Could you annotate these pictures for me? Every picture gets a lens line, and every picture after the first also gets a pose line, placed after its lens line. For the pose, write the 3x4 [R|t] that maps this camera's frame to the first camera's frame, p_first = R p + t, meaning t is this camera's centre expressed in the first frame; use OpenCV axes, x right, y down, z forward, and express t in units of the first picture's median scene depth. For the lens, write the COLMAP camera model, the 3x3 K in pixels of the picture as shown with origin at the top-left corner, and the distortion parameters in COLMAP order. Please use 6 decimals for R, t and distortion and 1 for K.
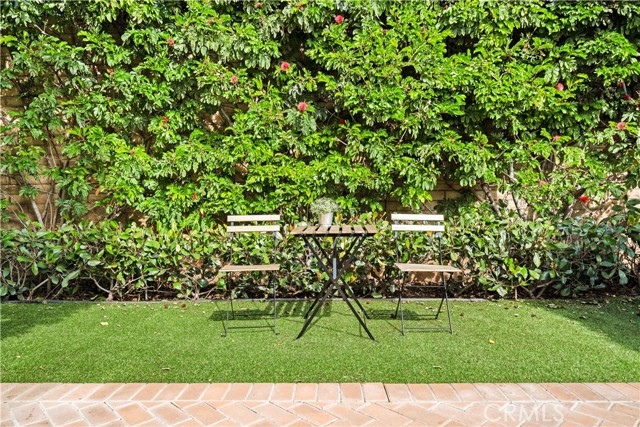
lens RADIAL K [[421.7, 0, 320.0], [0, 421.7, 213.5], [0, 0, 1]] dist [0.006050, 0.001650]
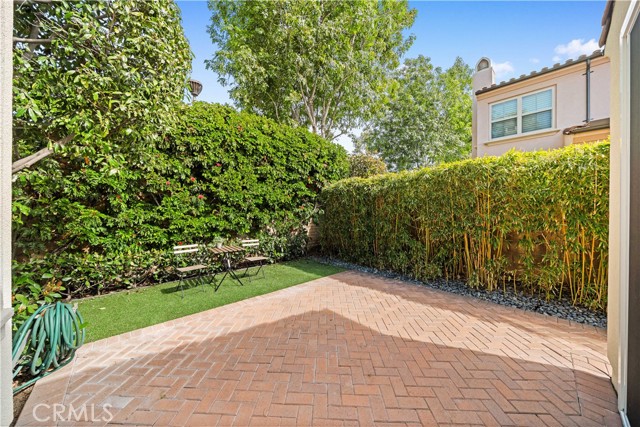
lens RADIAL K [[220.2, 0, 315.7], [0, 220.2, 213.7], [0, 0, 1]] dist [-0.009351, -0.000009]
pose [[0.725349, 0.003408, 0.688373, -0.433203], [0.001601, 0.999977, -0.006637, -0.148993], [-0.688380, 0.005916, 0.725326, -0.363573]]
